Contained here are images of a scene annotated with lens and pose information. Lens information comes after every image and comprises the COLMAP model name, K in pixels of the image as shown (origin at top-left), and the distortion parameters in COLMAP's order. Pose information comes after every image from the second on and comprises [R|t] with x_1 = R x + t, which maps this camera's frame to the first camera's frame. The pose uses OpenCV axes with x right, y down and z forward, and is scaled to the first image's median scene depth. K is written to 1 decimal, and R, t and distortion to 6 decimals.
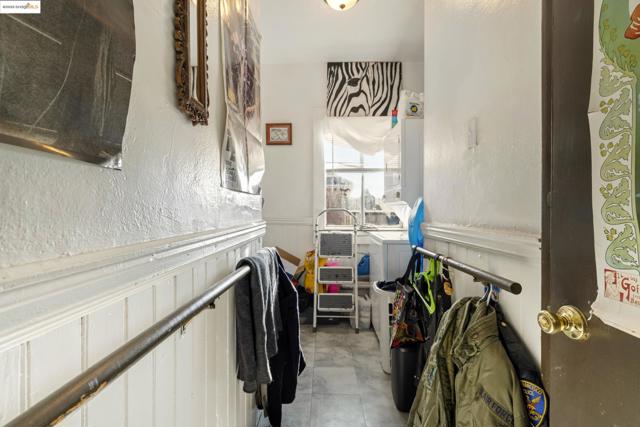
lens RADIAL K [[278.0, 0, 318.4], [0, 278.0, 209.2], [0, 0, 1]] dist [-0.001882, 0.001045]
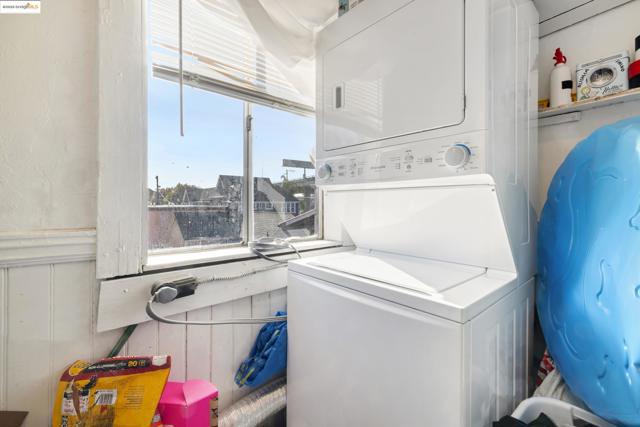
lens RADIAL K [[278.0, 0, 322.8], [0, 278.0, 207.3], [0, 0, 1]] dist [-0.001882, 0.001045]
pose [[0.735923, -0.001781, 0.677063, -0.040522], [0.001387, 0.999998, 0.001123, 0.009576], [-0.677064, 0.000113, 0.735924, 0.667910]]
